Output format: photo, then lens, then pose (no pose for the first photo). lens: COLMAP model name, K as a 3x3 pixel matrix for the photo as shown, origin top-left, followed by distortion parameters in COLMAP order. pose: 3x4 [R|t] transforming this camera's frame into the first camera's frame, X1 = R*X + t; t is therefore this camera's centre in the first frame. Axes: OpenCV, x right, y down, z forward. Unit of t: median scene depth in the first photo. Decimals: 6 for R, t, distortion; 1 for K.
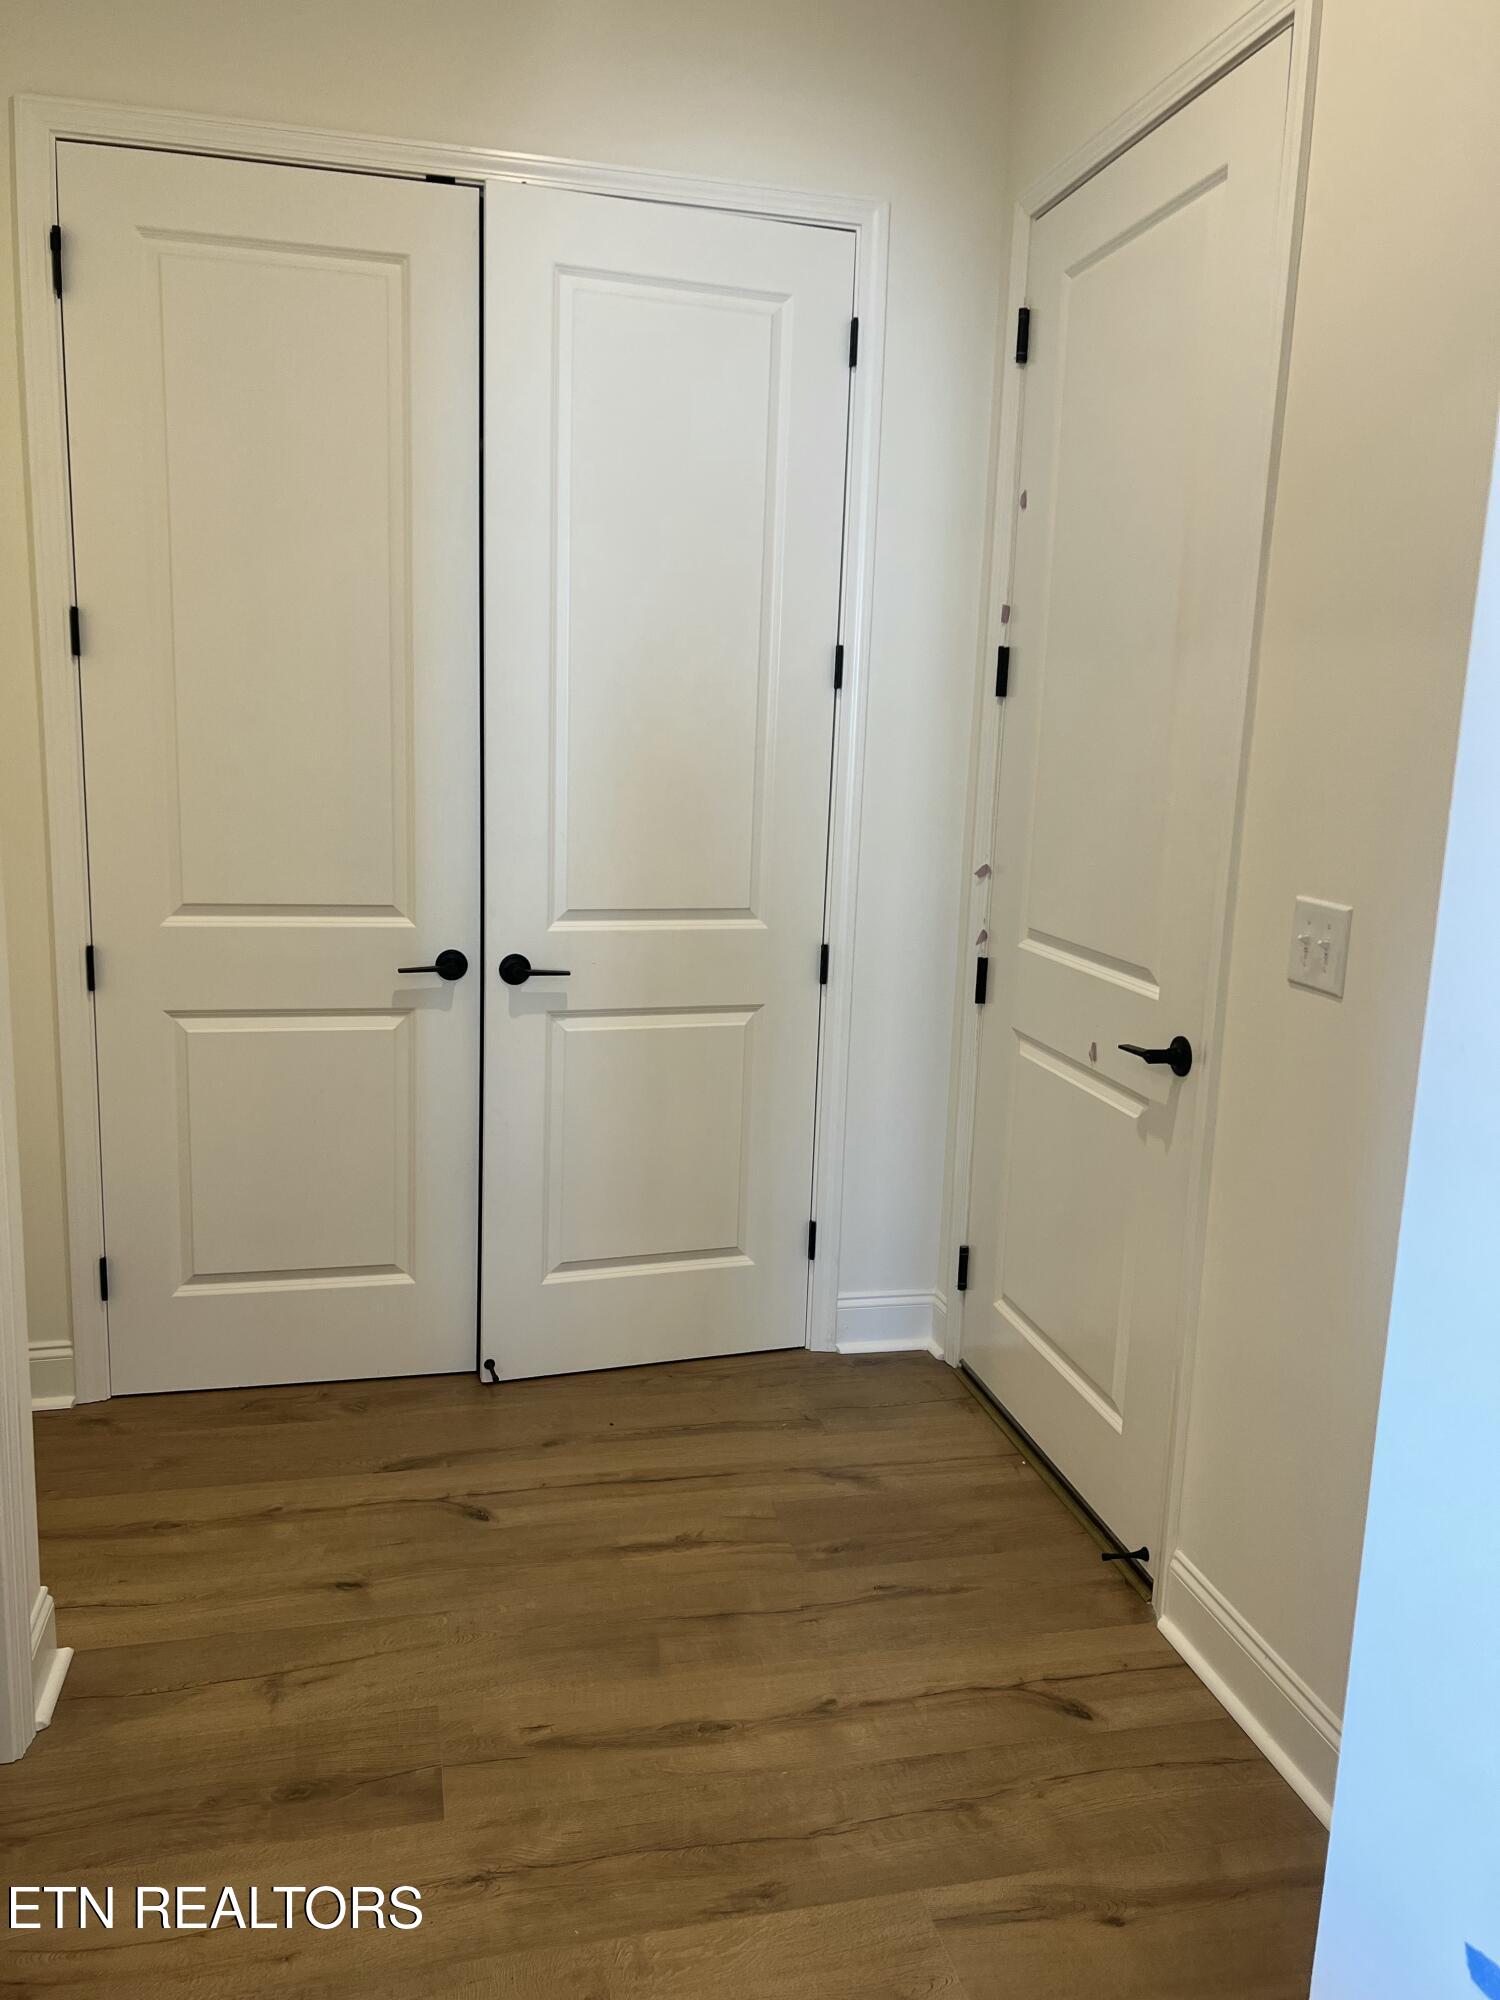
lens RADIAL K [[1501.6, 0, 752.4], [0, 1501.6, 993.1], [0, 0, 1]] dist [0.006484, 0.005760]
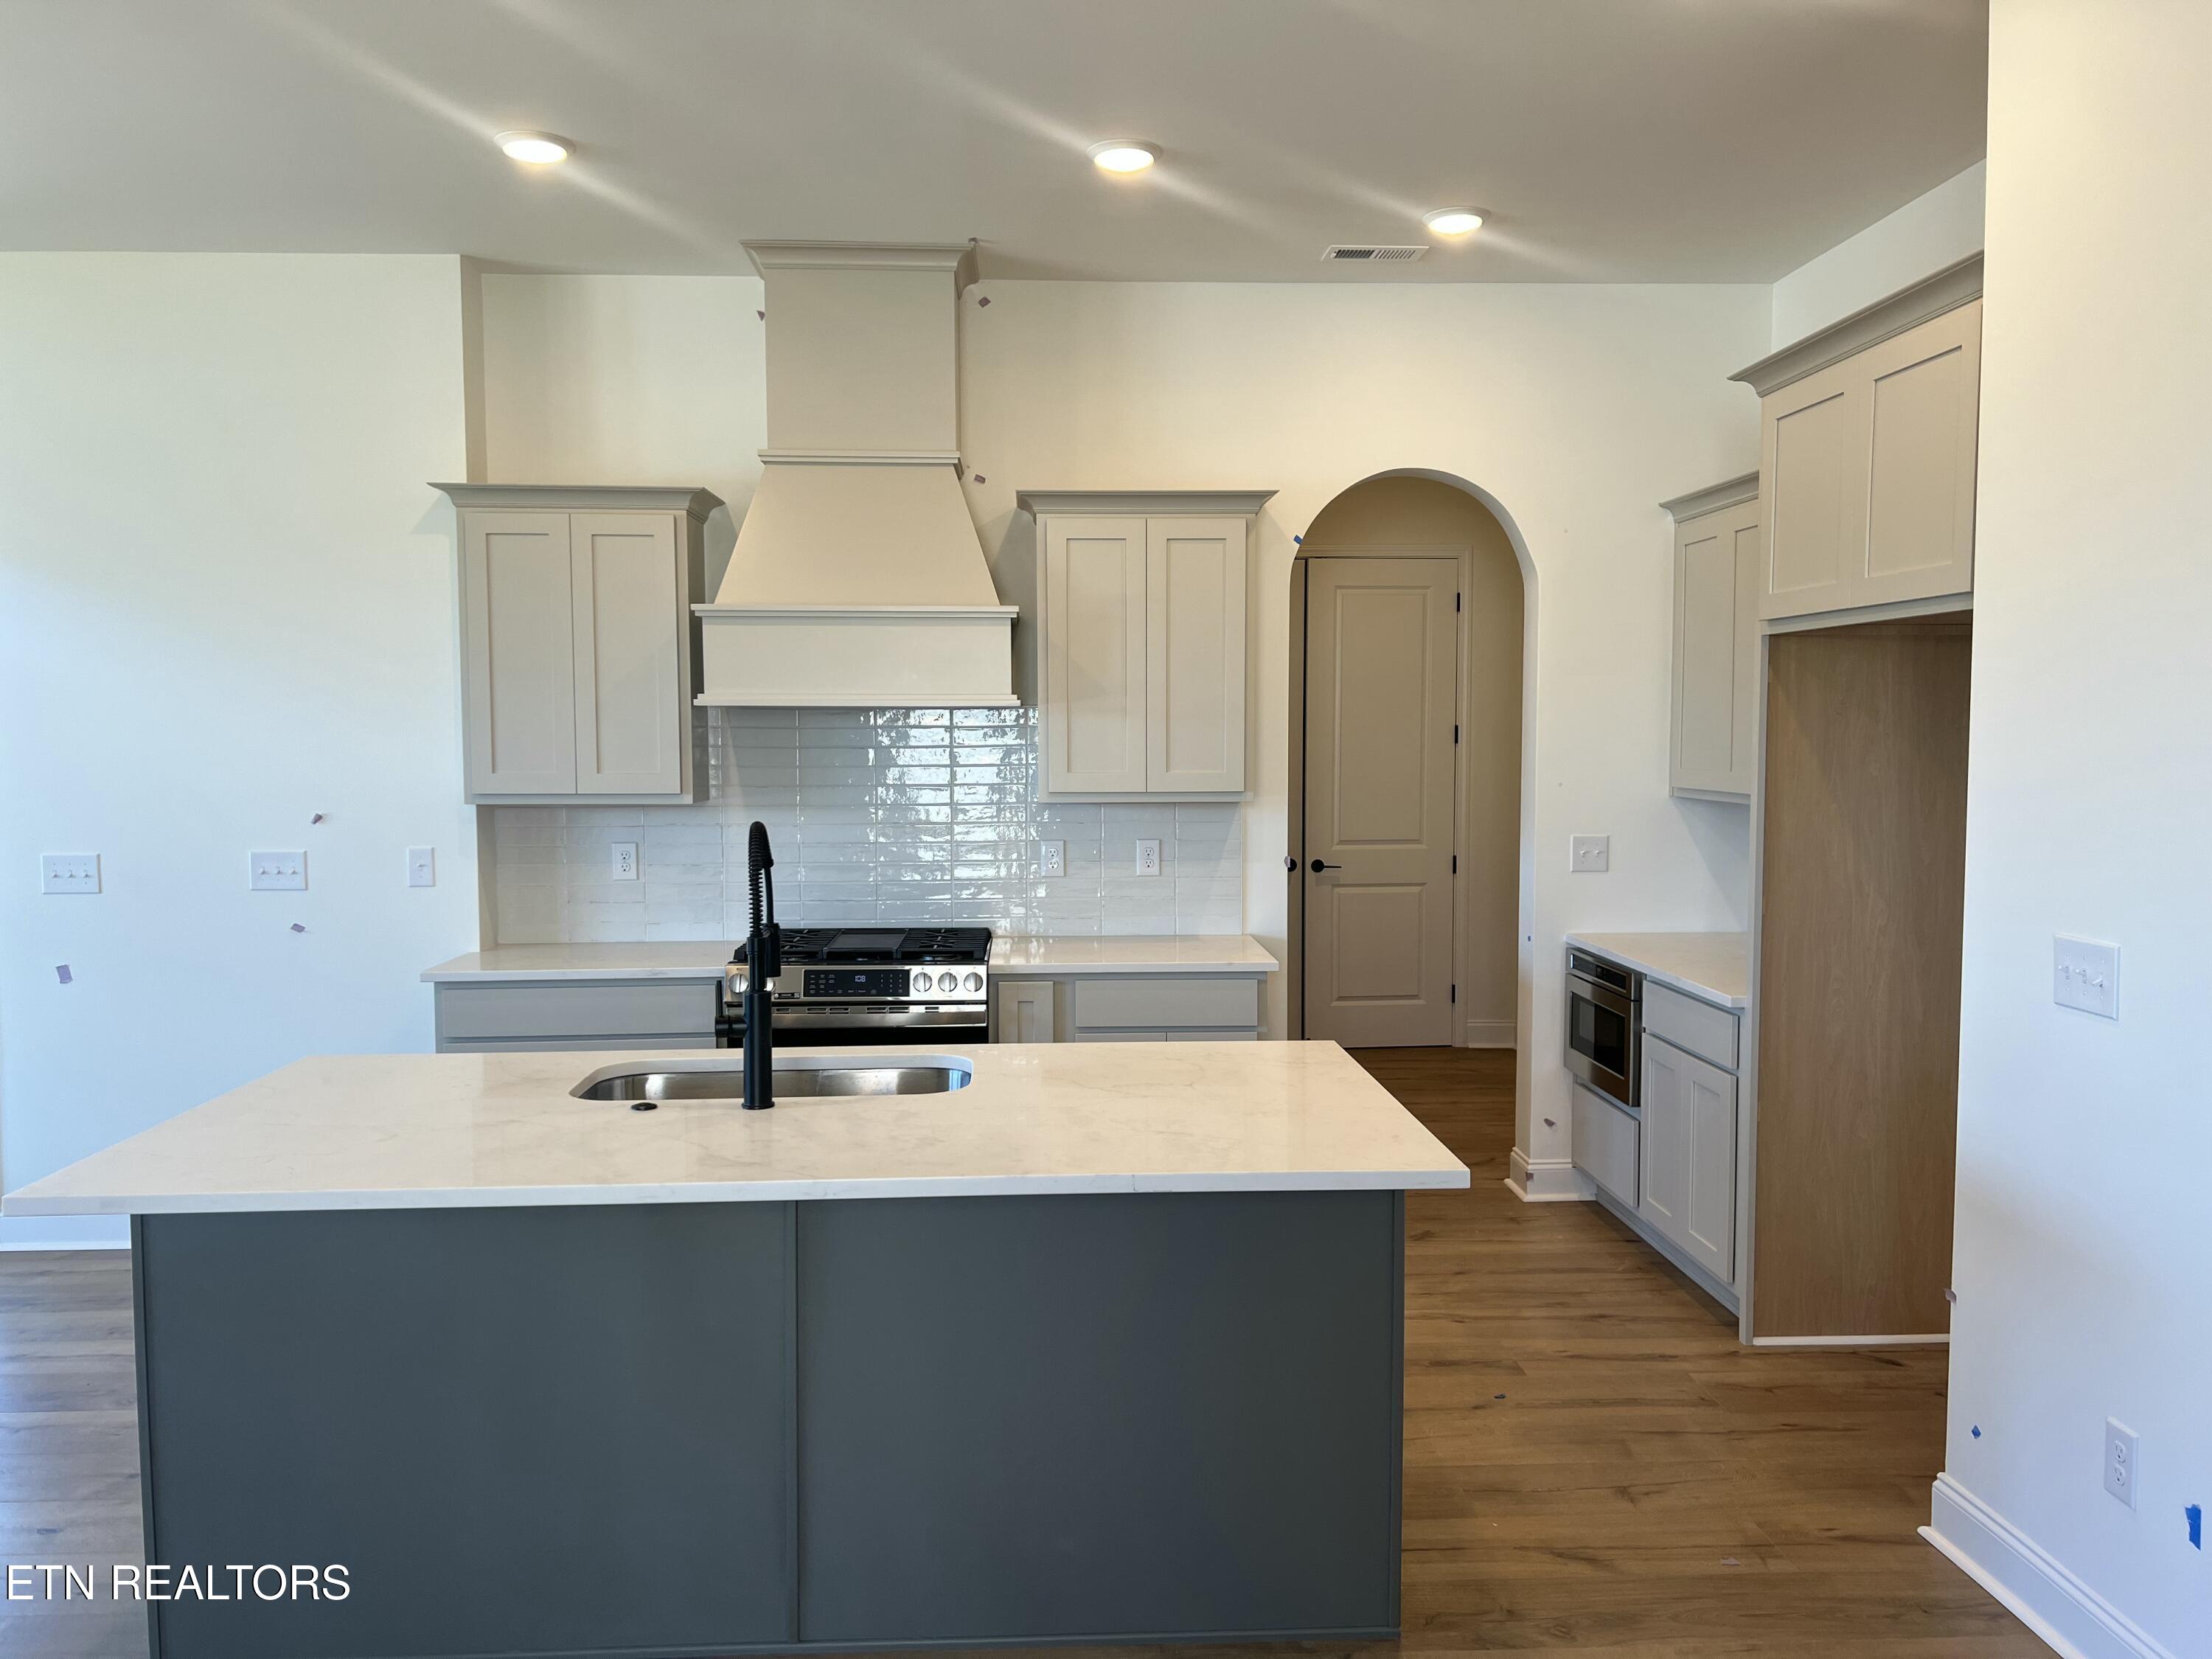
lens RADIAL K [[1660.8, 0, 1108.0], [0, 1660.8, 832.3], [0, 0, 1]] dist [0.006484, 0.005760]
pose [[0.977092, -0.021989, -0.211680, 0.005980], [-0.007251, 0.990631, -0.136374, 0.024306], [0.212696, 0.134785, 0.967778, -0.133057]]
